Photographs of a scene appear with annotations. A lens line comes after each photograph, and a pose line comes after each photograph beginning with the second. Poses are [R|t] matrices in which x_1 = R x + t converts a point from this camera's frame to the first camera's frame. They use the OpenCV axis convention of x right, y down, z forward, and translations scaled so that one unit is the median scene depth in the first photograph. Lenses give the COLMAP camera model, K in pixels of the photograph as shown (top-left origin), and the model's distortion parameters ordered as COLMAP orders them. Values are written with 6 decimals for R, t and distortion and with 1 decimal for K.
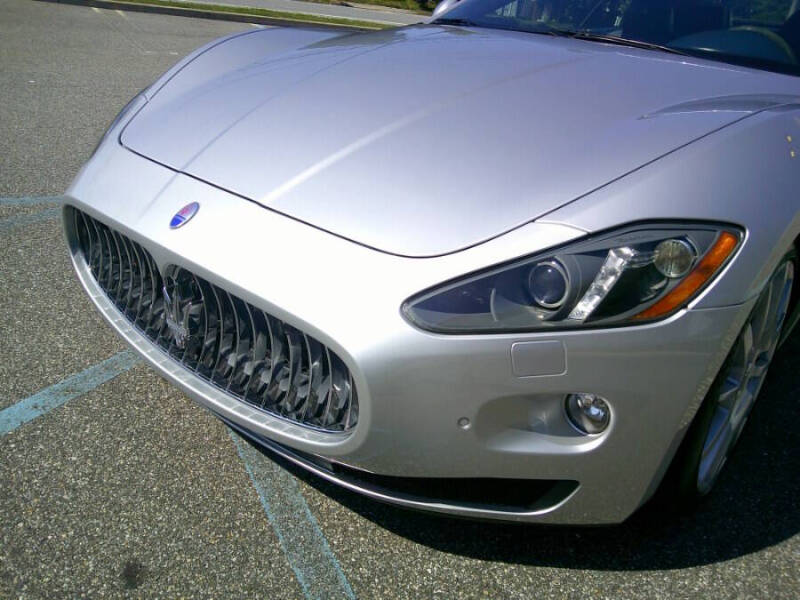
lens RADIAL K [[690.1, 0, 405.7], [0, 690.1, 300.6], [0, 0, 1]] dist [0.016248, -0.050473]
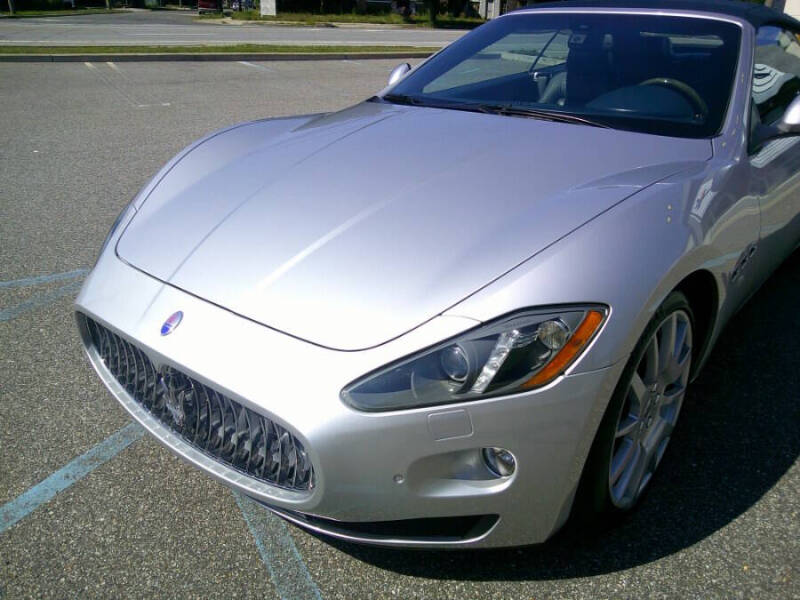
lens RADIAL K [[690.1, 0, 401.2], [0, 690.1, 307.0], [0, 0, 1]] dist [0.016248, -0.050473]
pose [[0.995915, -0.085808, -0.028119, 0.121934], [0.085855, 0.996307, 0.000490, -0.110438], [0.027973, -0.002902, 0.999604, -0.220328]]
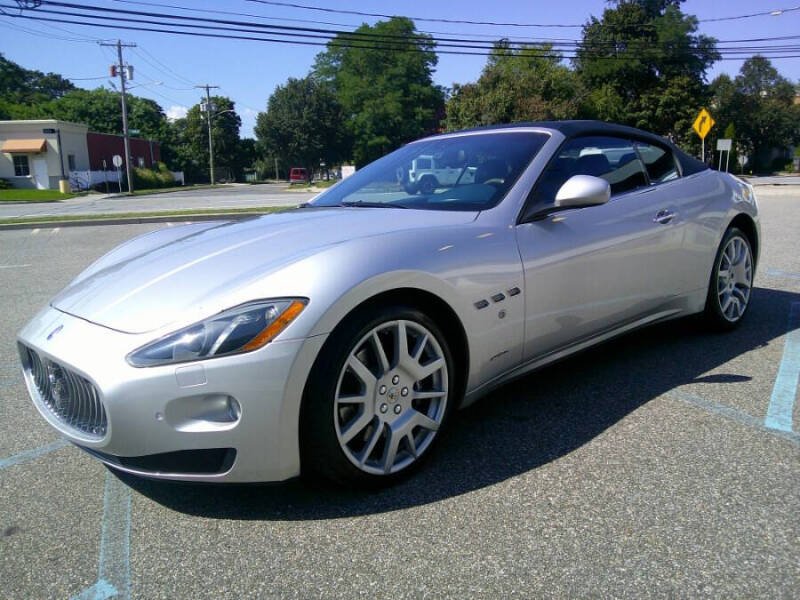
lens RADIAL K [[690.1, 0, 397.0], [0, 690.1, 293.9], [0, 0, 1]] dist [0.016248, -0.050473]
pose [[0.982012, -0.122103, -0.144027, 0.813331], [0.083799, 0.965370, -0.247060, 0.296118], [0.169207, 0.230547, 0.958237, -0.605795]]
